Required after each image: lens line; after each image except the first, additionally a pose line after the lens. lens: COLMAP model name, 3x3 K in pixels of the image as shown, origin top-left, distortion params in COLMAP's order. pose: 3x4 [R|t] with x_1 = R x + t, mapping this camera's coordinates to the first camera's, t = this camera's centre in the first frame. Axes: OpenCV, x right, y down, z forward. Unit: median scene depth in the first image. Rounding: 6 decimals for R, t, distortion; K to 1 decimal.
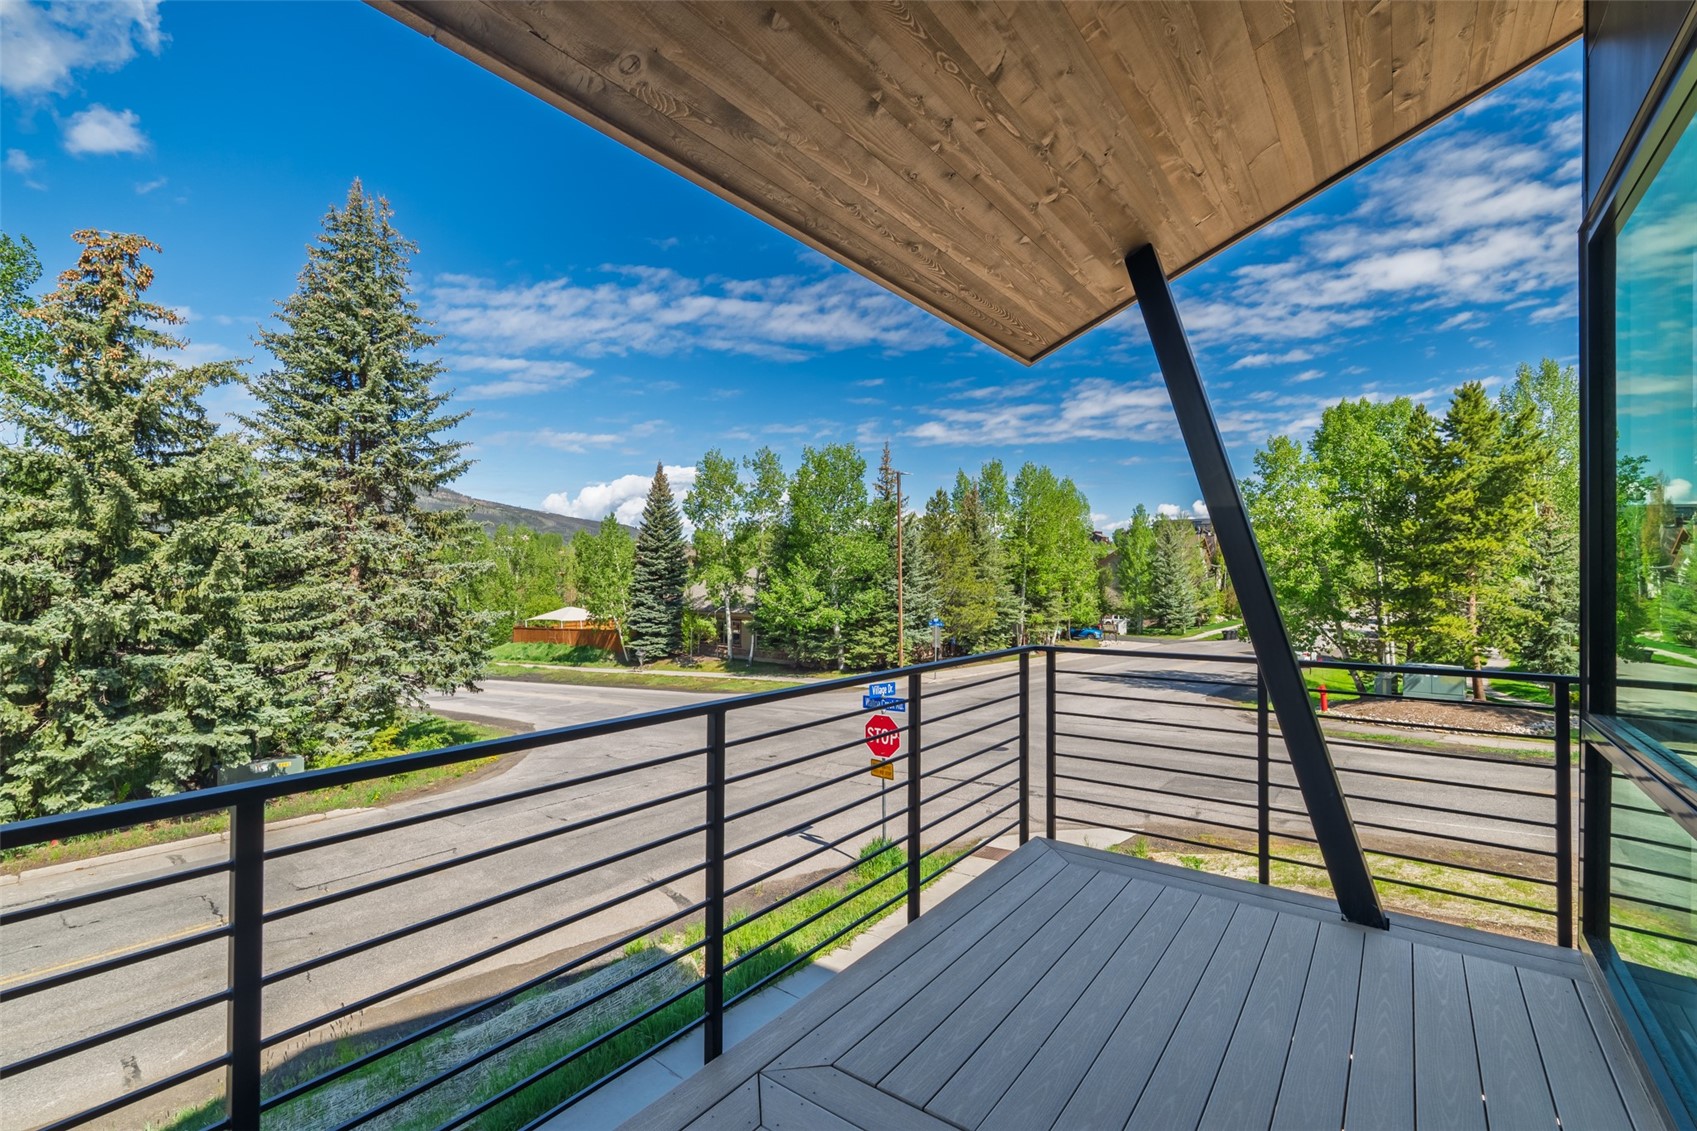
lens RADIAL K [[762.0, 0, 848.6], [0, 762.0, 567.0], [0, 0, 1]] dist [0.001120, 0.000212]
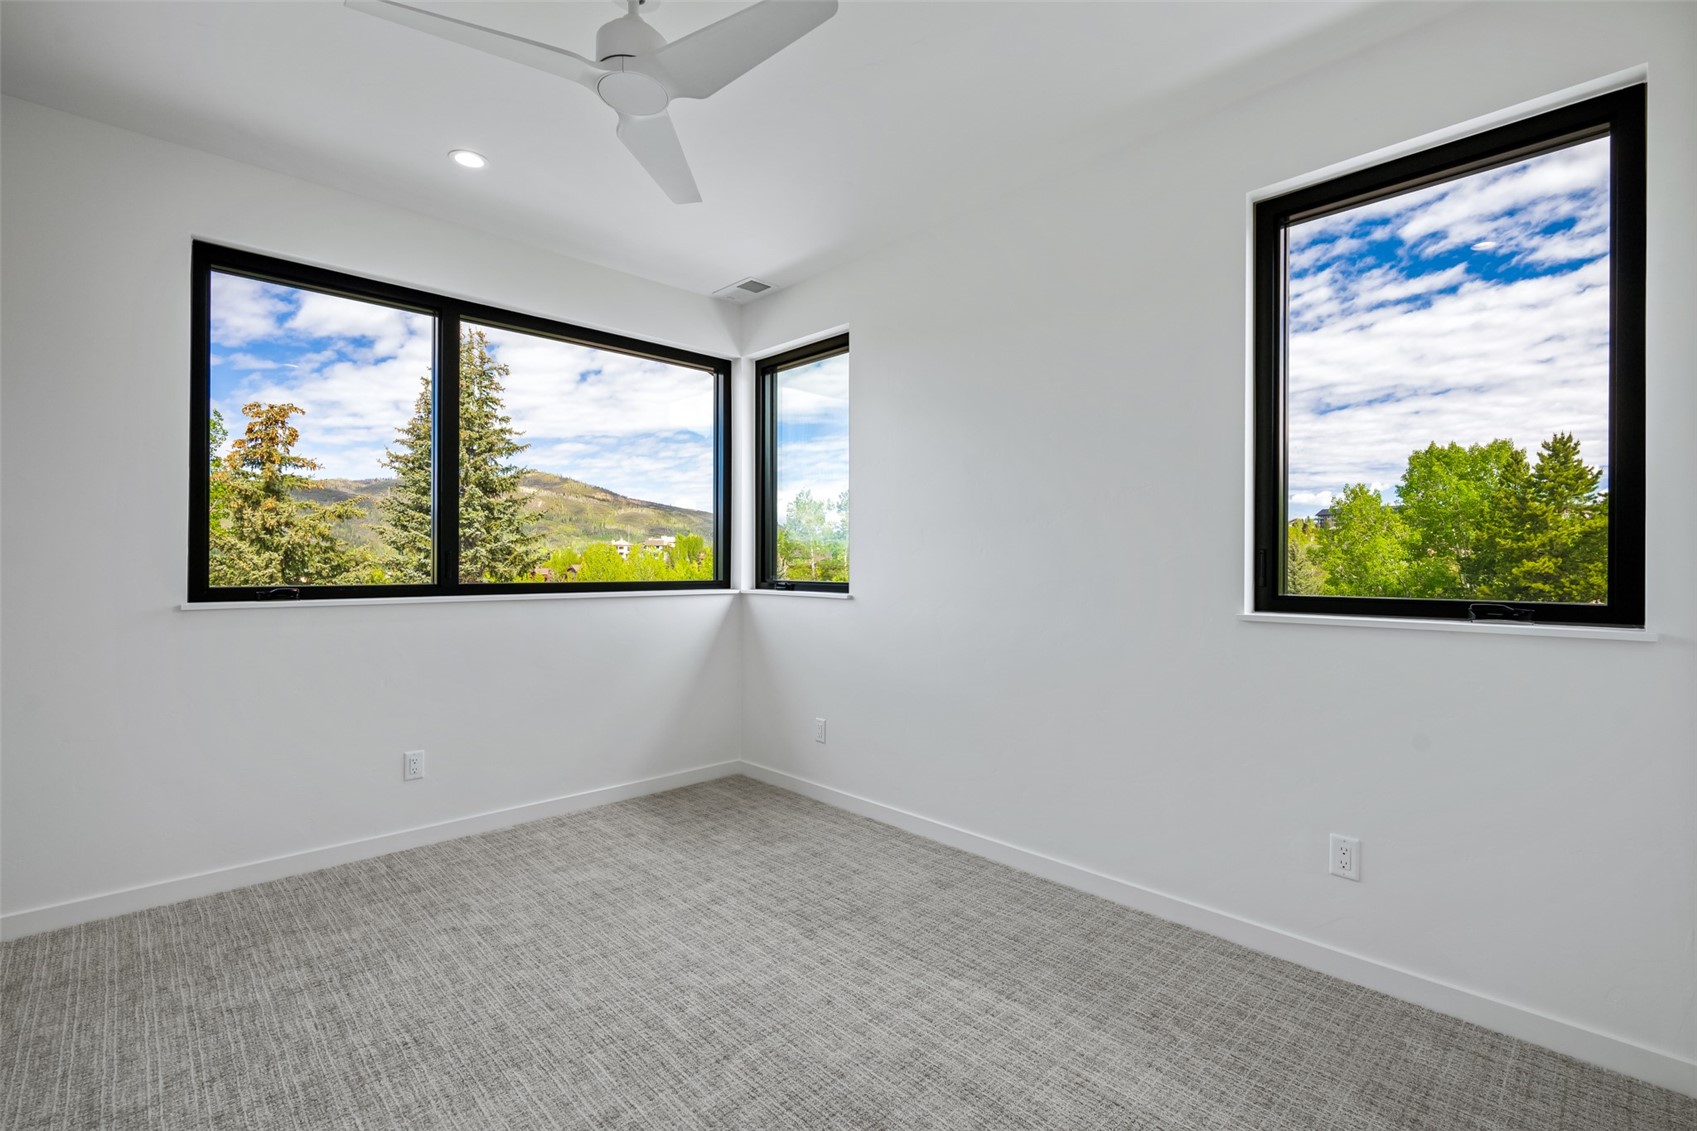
lens RADIAL K [[762.0, 0, 848.3], [0, 762.0, 568.9], [0, 0, 1]] dist [0.001120, 0.000212]
pose [[0.986266, -0.010763, -0.164814, 0.140699], [0.010832, 0.999941, -0.000481, -0.109345], [0.164809, -0.001311, 0.986325, -0.069775]]
